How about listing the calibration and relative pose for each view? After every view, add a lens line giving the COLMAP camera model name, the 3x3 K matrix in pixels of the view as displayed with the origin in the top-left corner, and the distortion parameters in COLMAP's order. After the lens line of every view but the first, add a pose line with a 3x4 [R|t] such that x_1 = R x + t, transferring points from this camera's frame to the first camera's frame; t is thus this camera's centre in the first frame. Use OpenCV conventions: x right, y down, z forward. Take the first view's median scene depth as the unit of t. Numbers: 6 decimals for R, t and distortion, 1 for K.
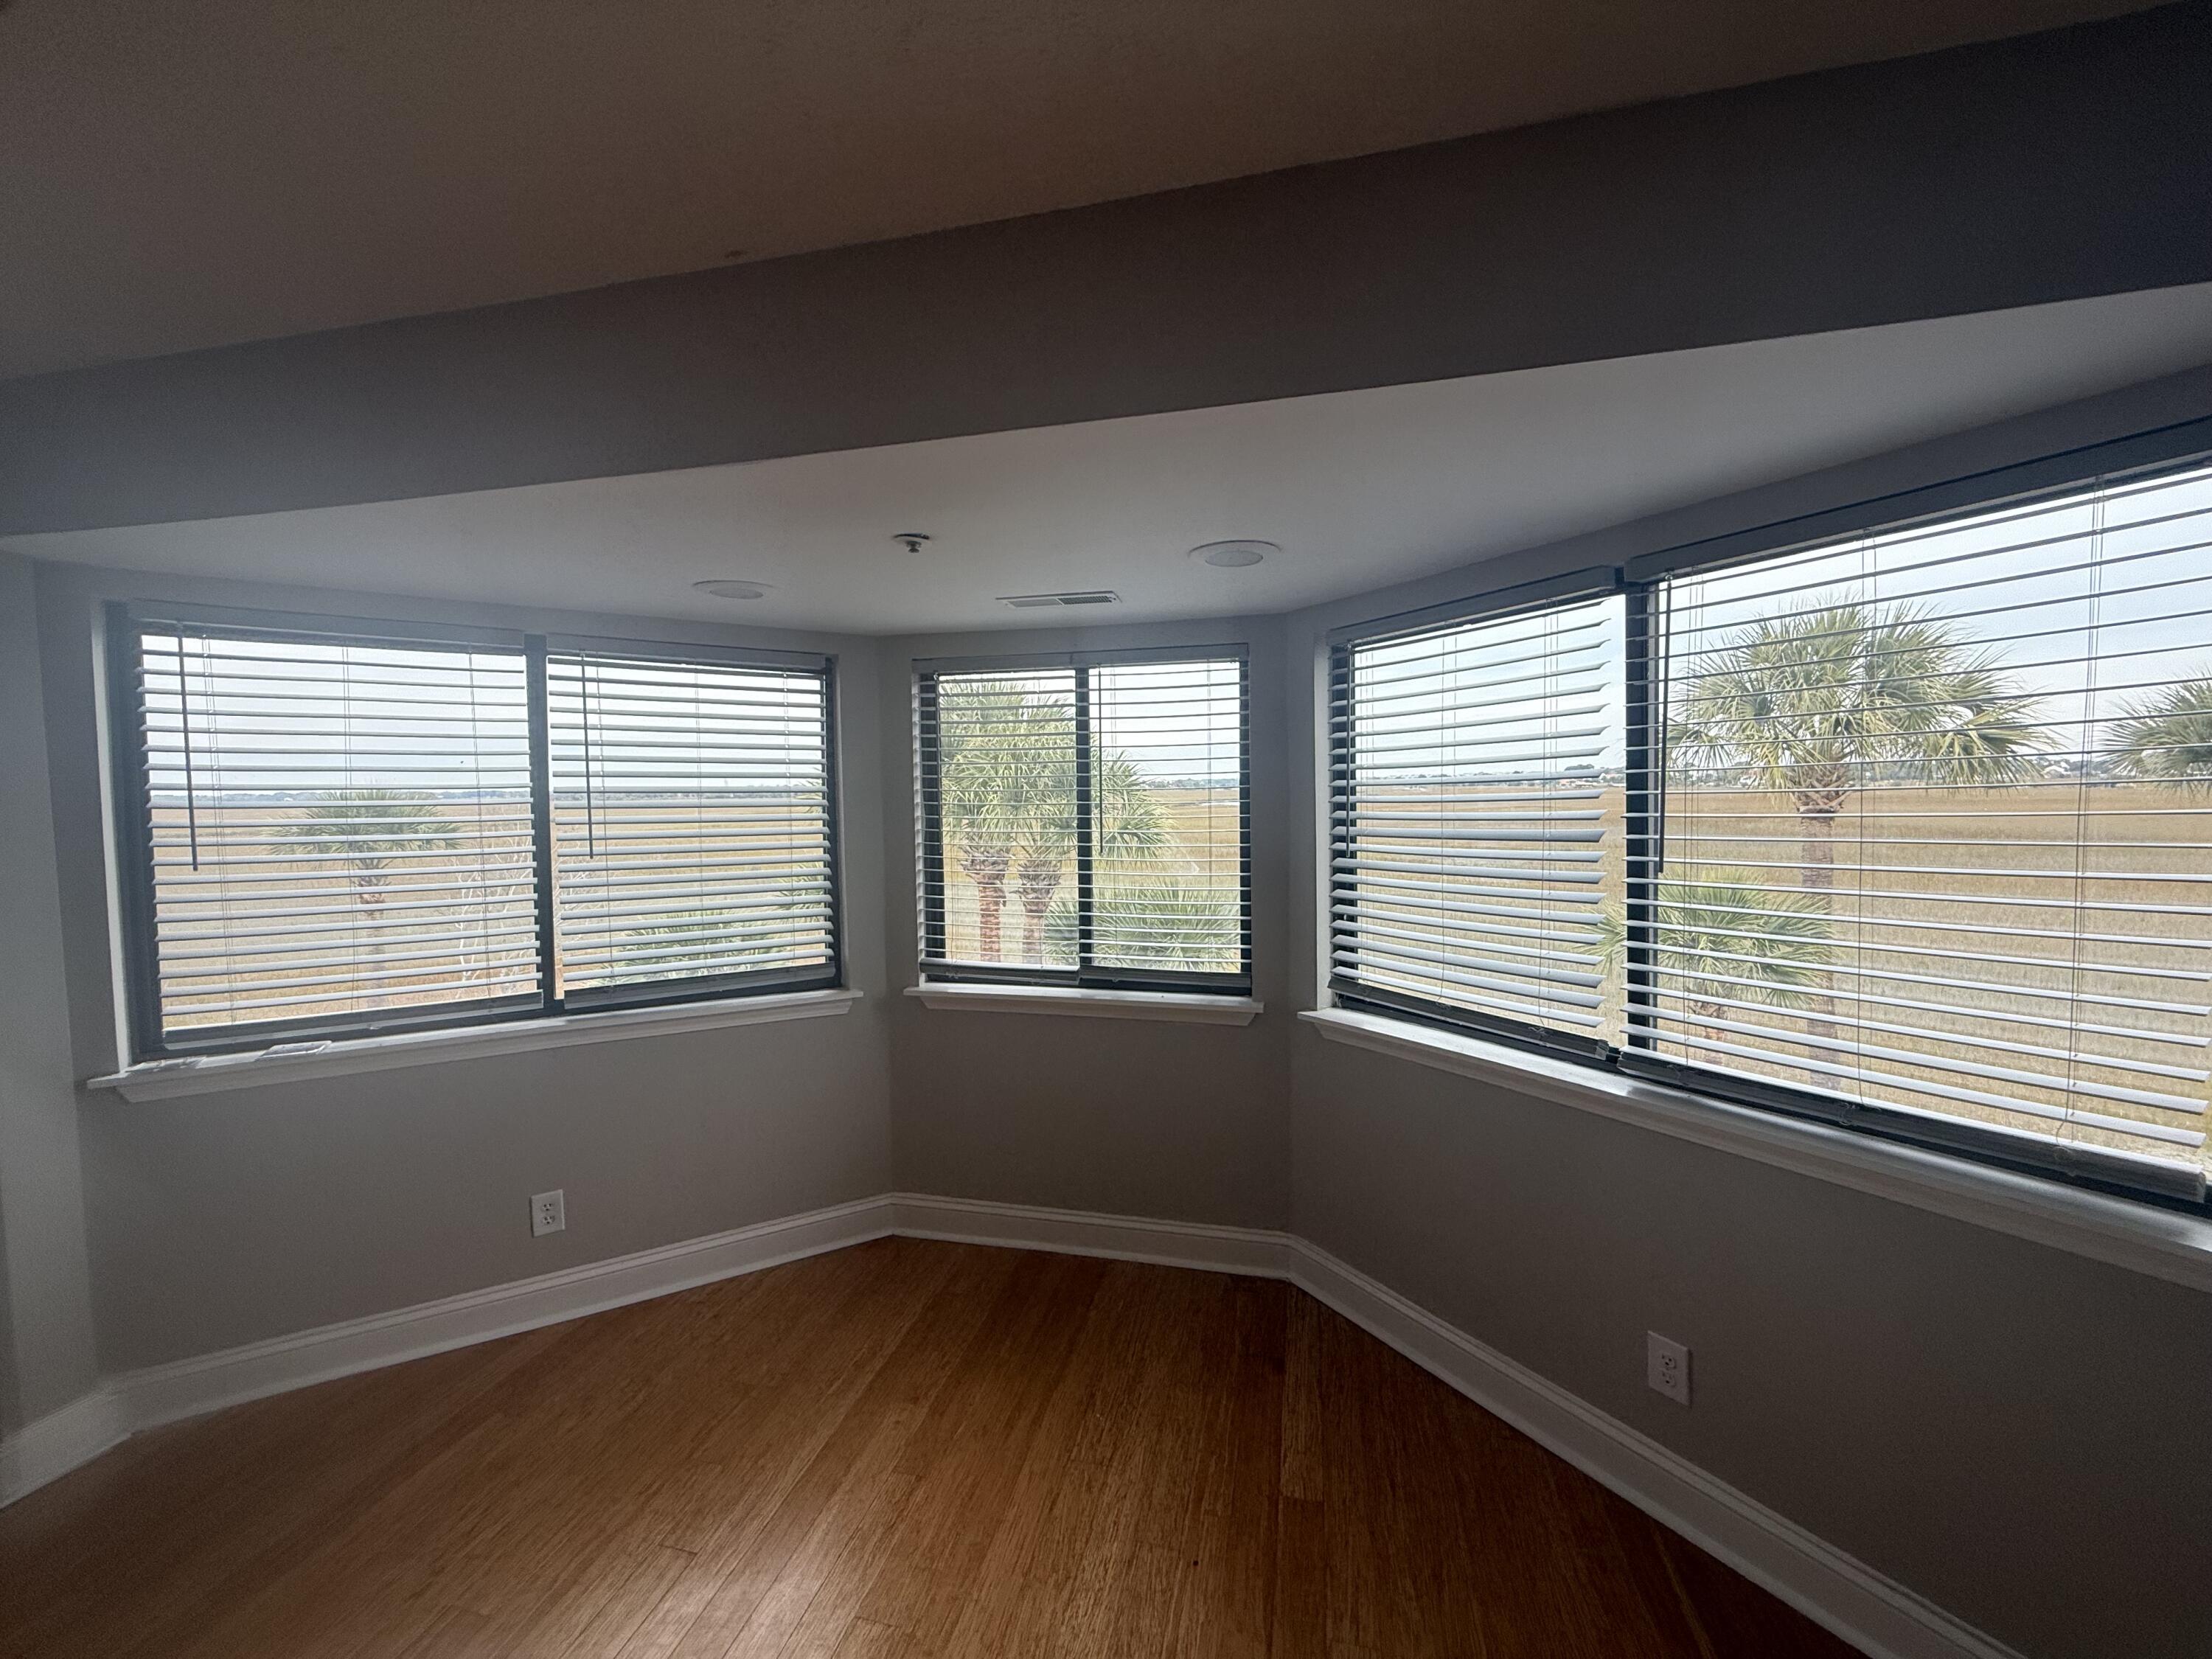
lens RADIAL K [[910.4, 0, 1098.2], [0, 910.4, 844.3], [0, 0, 1]] dist [0.000229, -0.000078]
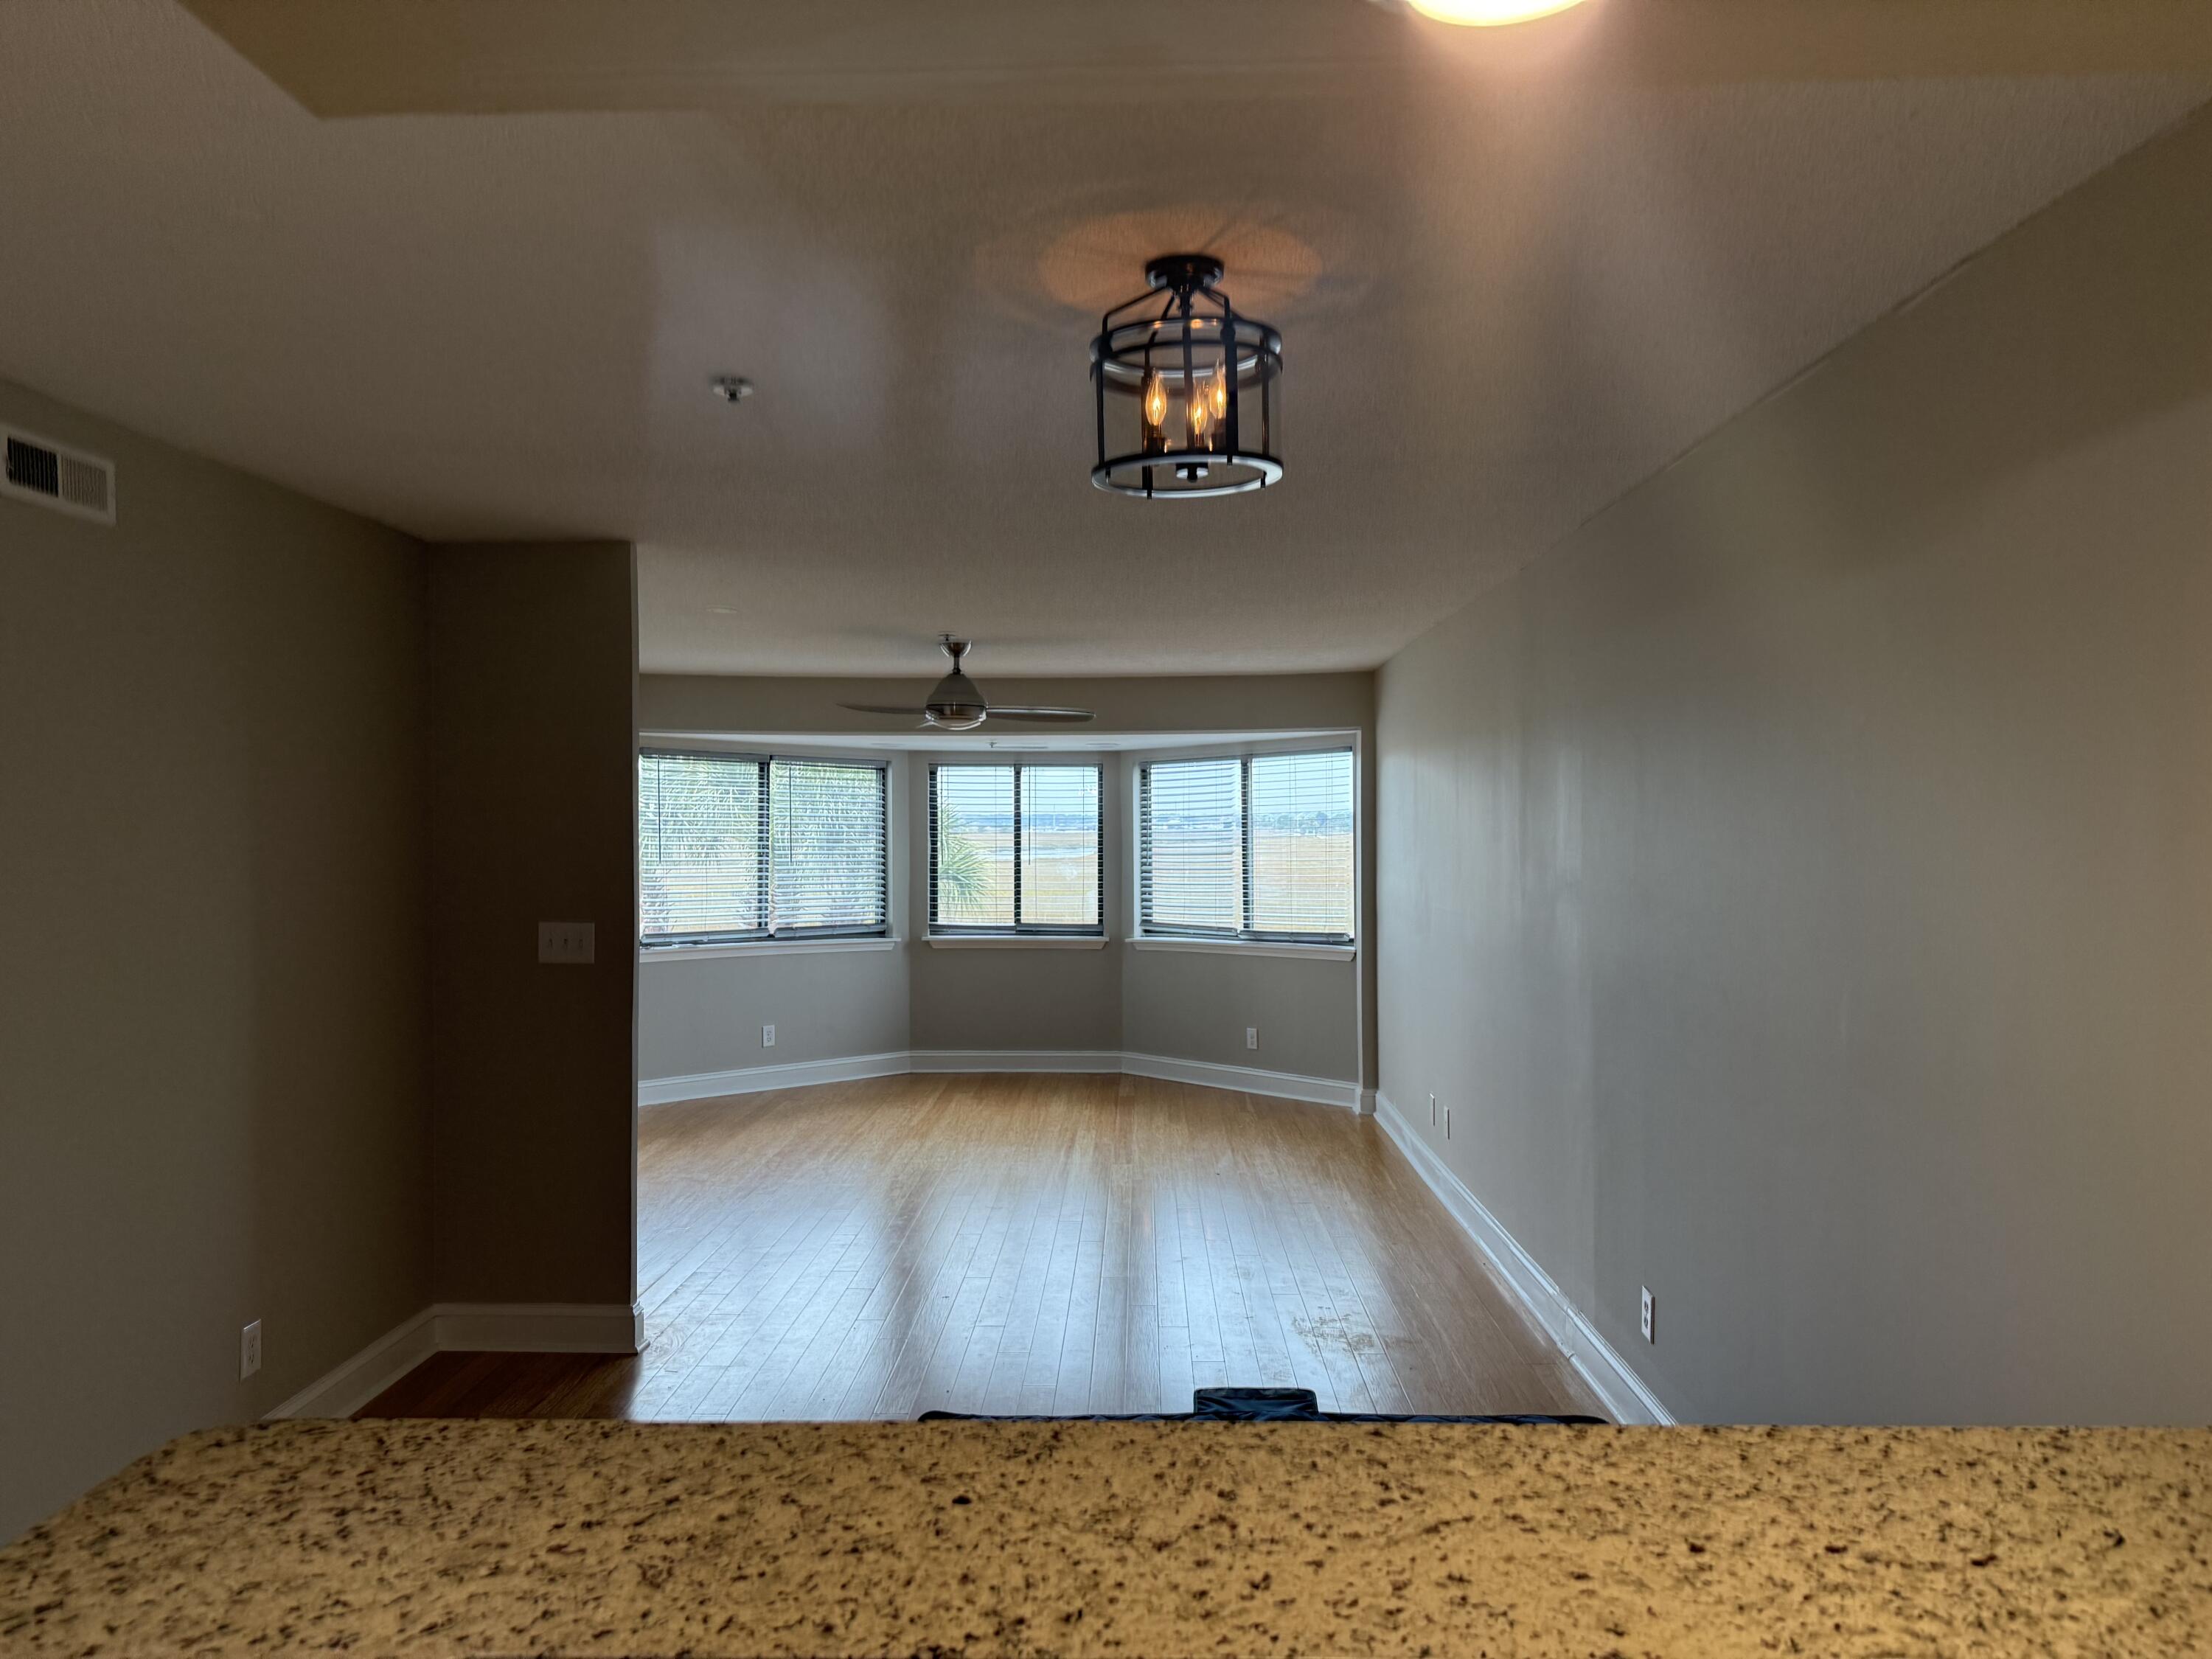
lens RADIAL K [[1517.8, 0, 1068.4], [0, 1517.8, 830.4], [0, 0, 1]] dist [0.090319, -0.158983]
pose [[0.982471, 0.010528, 0.186118, -0.532151], [0.000755, 0.998171, -0.060449, 0.138169], [-0.186414, 0.059530, 0.980666, -2.287080]]
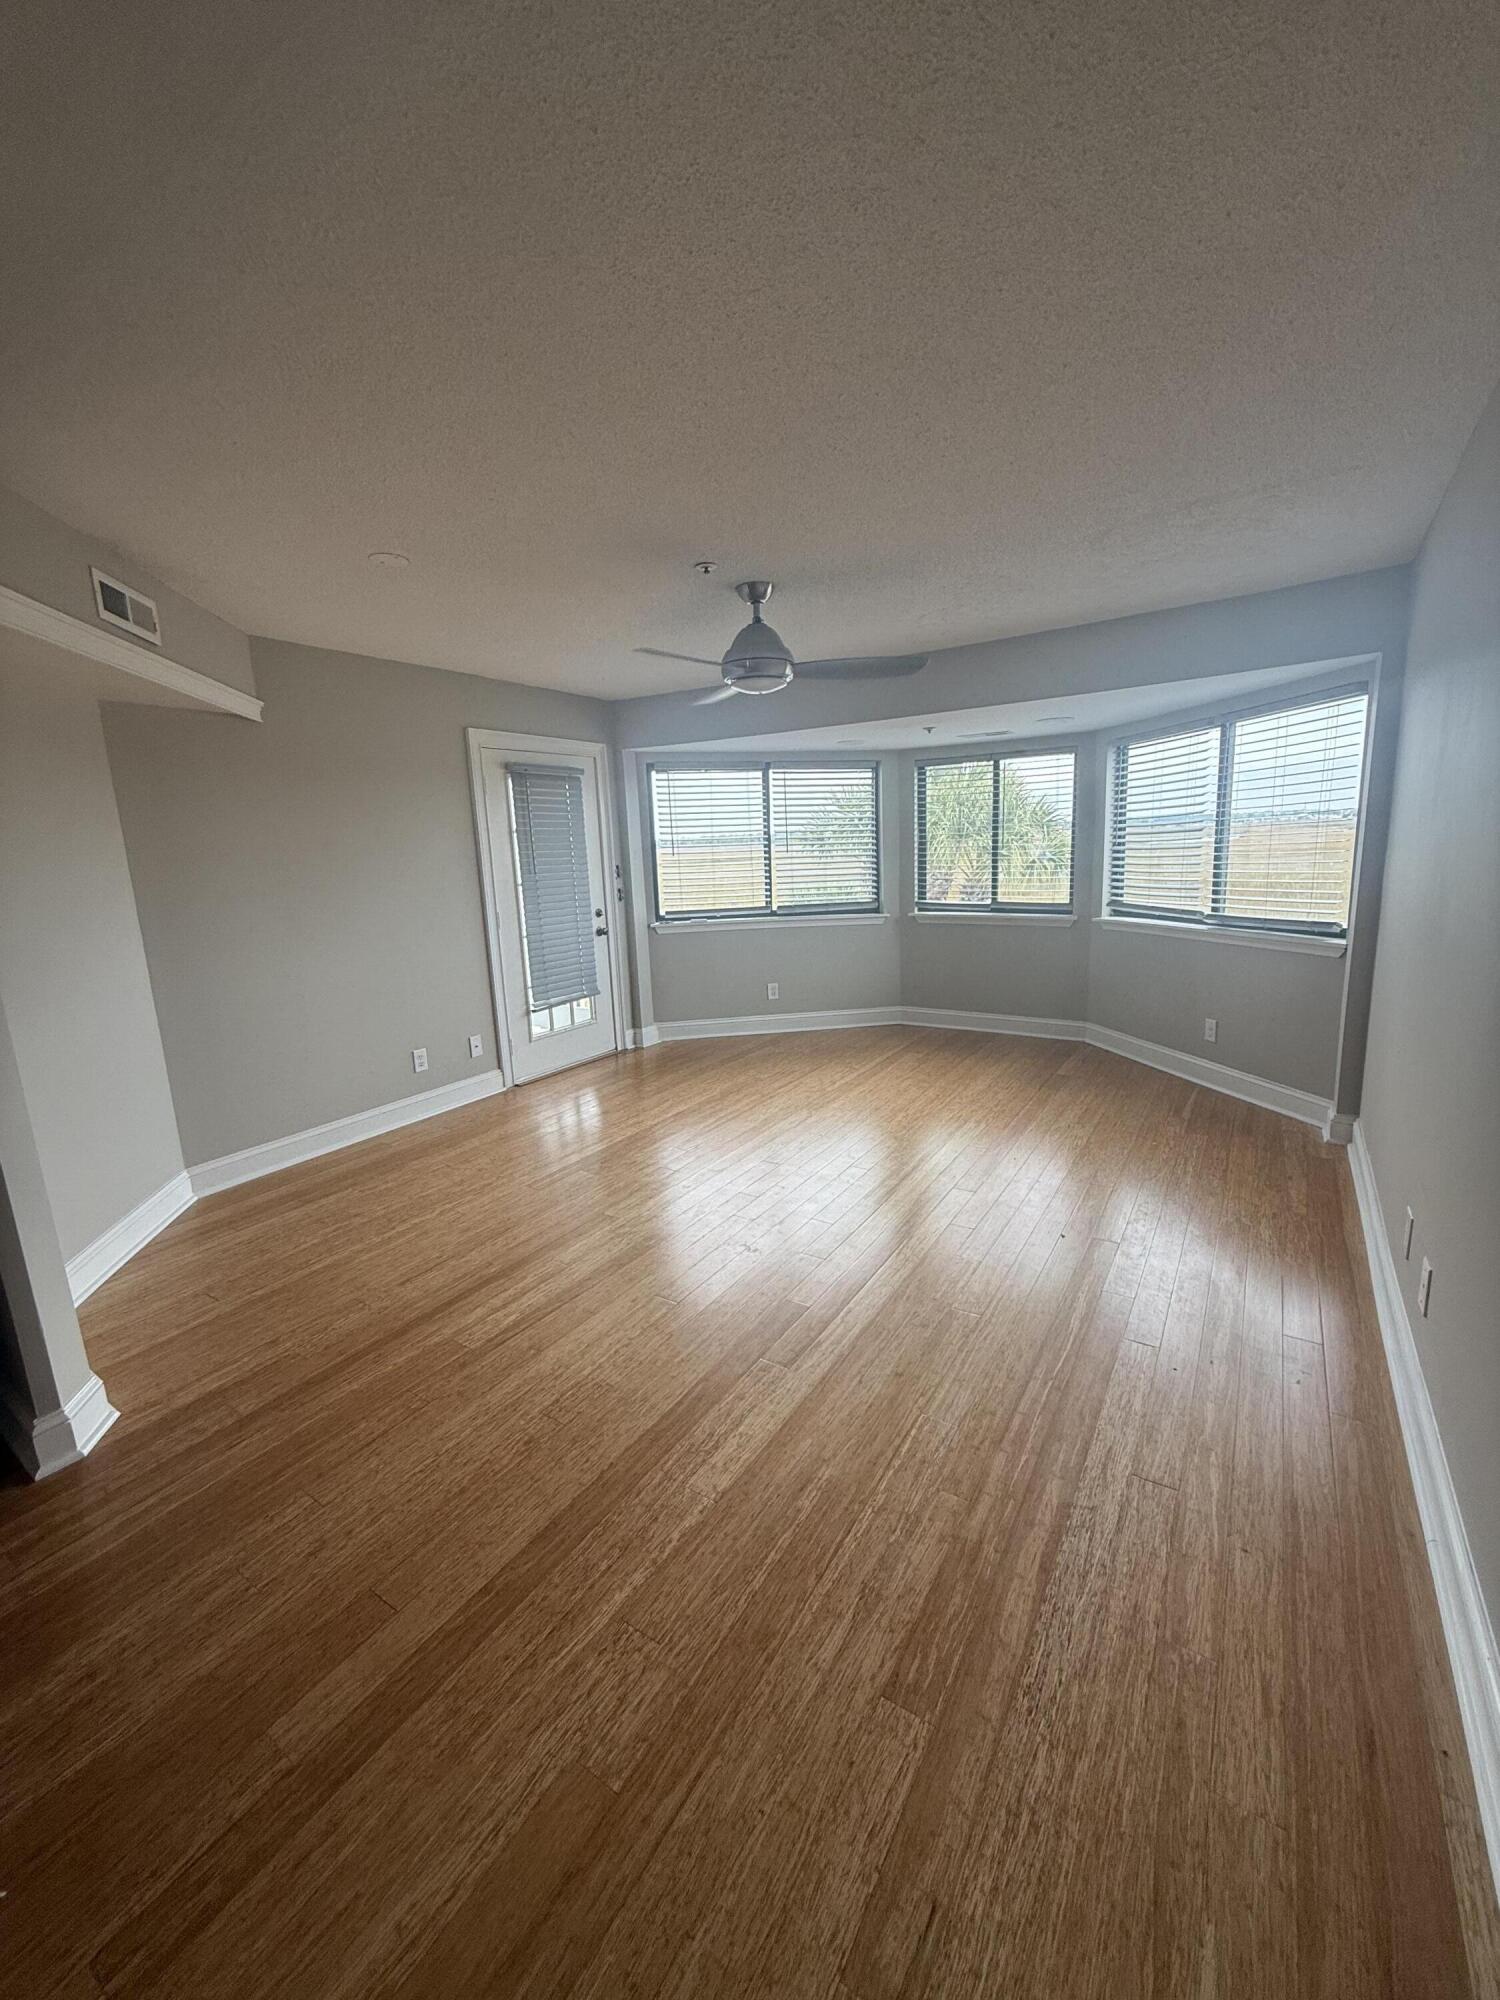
lens RADIAL K [[794.2, 0, 748.5], [0, 794.2, 985.9], [0, 0, 1]] dist [0.000774, -0.000059]
pose [[0.942407, 0.036443, -0.332477, 0.074823], [0.006801, 0.991753, 0.127984, 0.090072], [0.334399, -0.122874, 0.934387, -1.024489]]
